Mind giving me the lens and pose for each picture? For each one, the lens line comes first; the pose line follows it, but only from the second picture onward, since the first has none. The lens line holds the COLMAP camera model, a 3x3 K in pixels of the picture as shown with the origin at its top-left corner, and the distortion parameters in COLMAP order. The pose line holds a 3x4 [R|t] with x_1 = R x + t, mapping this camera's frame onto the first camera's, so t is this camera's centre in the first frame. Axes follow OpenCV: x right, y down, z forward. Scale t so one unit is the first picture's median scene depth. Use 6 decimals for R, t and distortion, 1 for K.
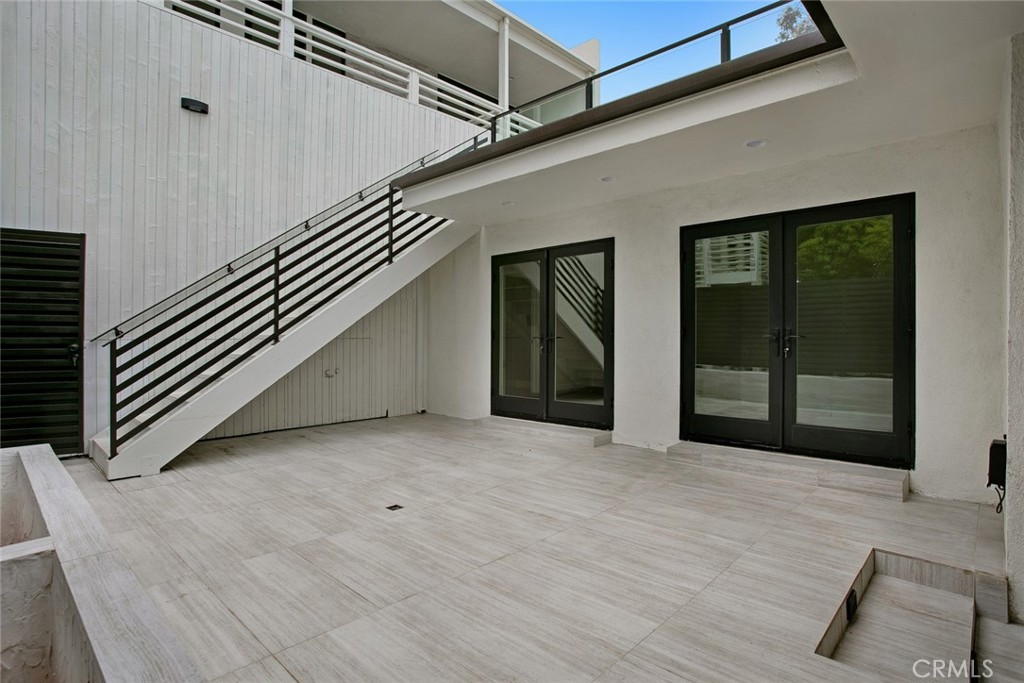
lens RADIAL K [[532.1, 0, 512.0], [0, 532.1, 341.5], [0, 0, 1]] dist [-0.058435, 0.030009]
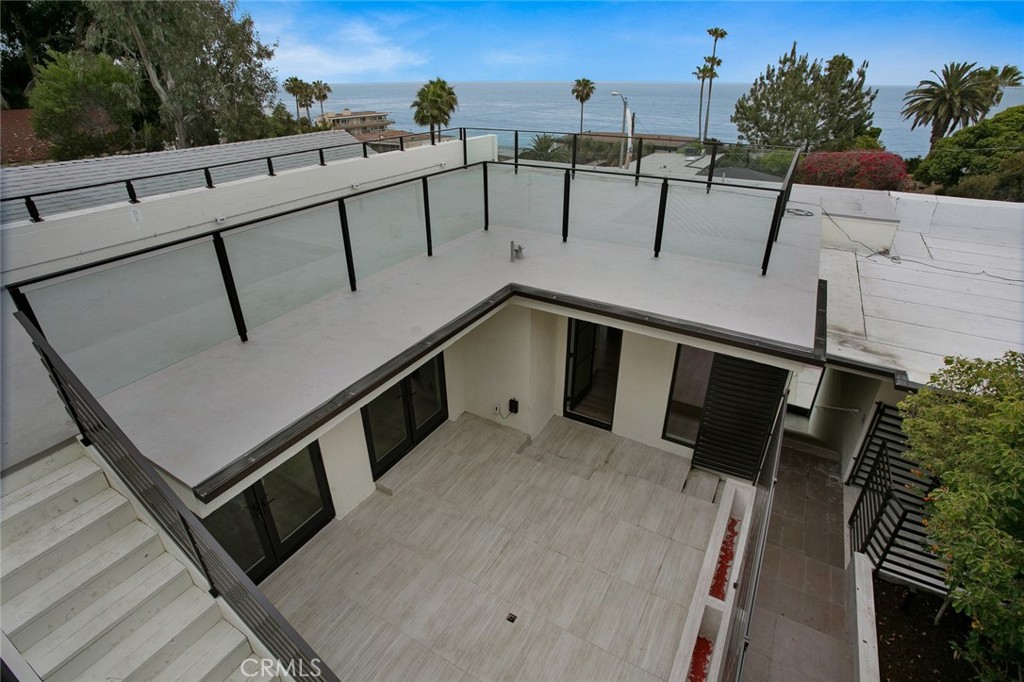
lens RADIAL K [[502.2, 0, 512.0], [0, 502.2, 341.0], [0, 0, 1]] dist [-0.051727, 0.020620]
pose [[-0.234850, -0.437792, 0.867861, -1.259342], [-0.000517, 0.892889, 0.450277, -1.228685], [-0.972032, 0.105299, -0.209921, 1.303608]]
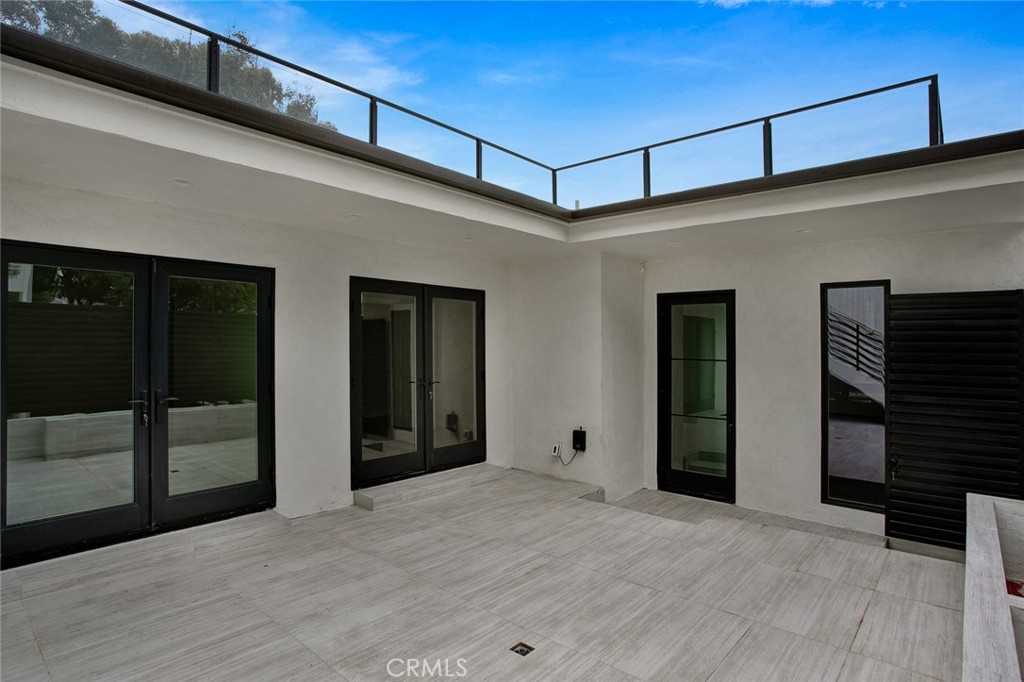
lens RADIAL K [[532.1, 0, 512.0], [0, 532.1, 341.0], [0, 0, 1]] dist [-0.058435, 0.030009]
pose [[-0.040010, 0.016114, 0.999069, -1.032611], [-0.000934, 0.999869, -0.016165, -0.120301], [-0.999199, -0.001580, -0.039990, 1.105289]]
